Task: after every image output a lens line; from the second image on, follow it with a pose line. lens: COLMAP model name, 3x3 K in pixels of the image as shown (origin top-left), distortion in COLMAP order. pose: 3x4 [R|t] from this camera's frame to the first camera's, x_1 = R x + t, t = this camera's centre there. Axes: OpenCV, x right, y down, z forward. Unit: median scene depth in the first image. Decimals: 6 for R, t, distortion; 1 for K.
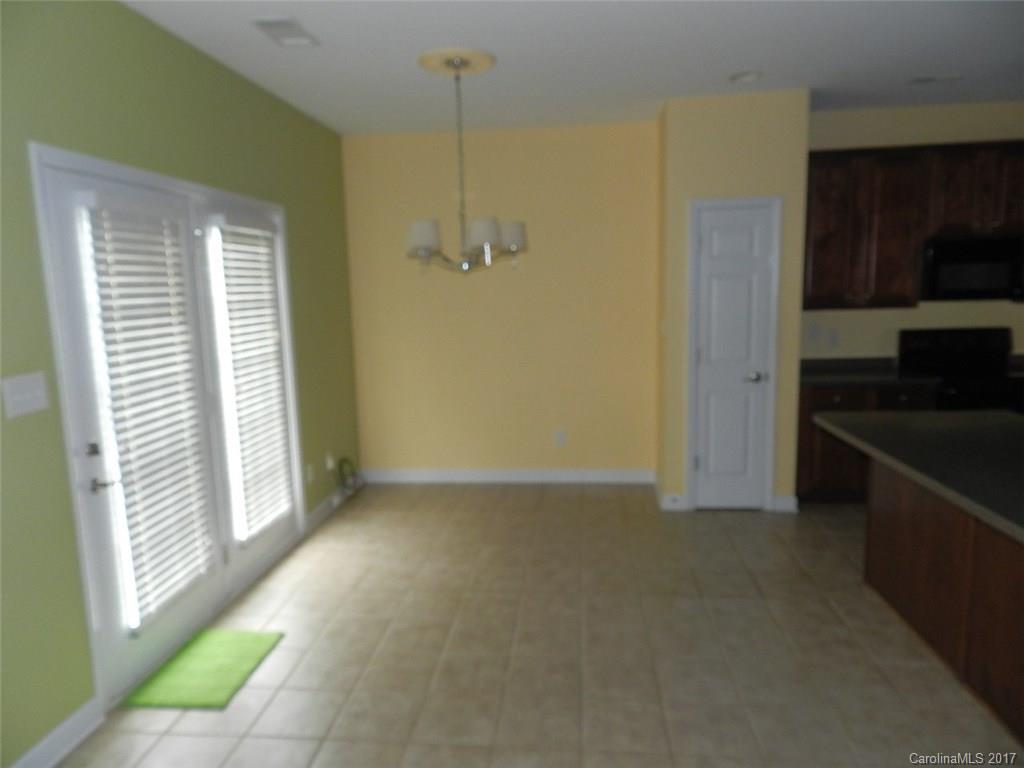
lens RADIAL K [[691.9, 0, 512.0], [0, 691.9, 384.0], [0, 0, 1]] dist [0.026003, -0.000605]
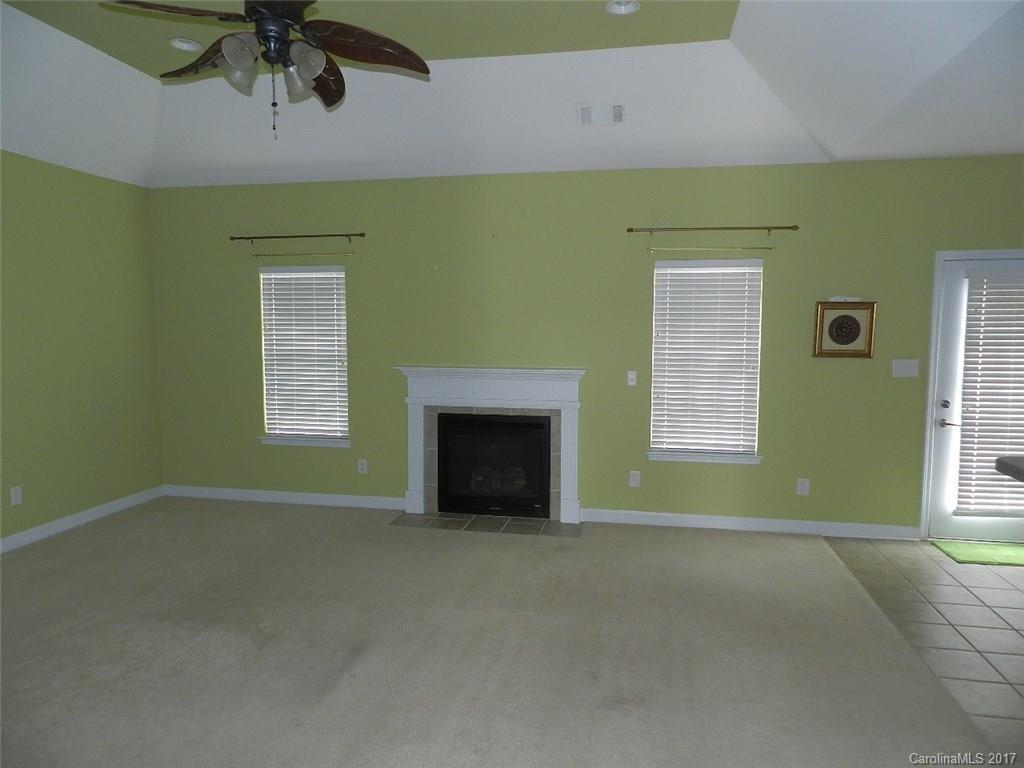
lens RADIAL K [[691.9, 0, 512.0], [0, 691.9, 384.0], [0, 0, 1]] dist [0.026003, -0.000605]
pose [[-0.099741, 0.121686, -0.987545, 1.365423], [-0.148180, 0.979610, 0.135675, -0.043192], [0.983918, 0.159866, -0.079676, -0.015353]]
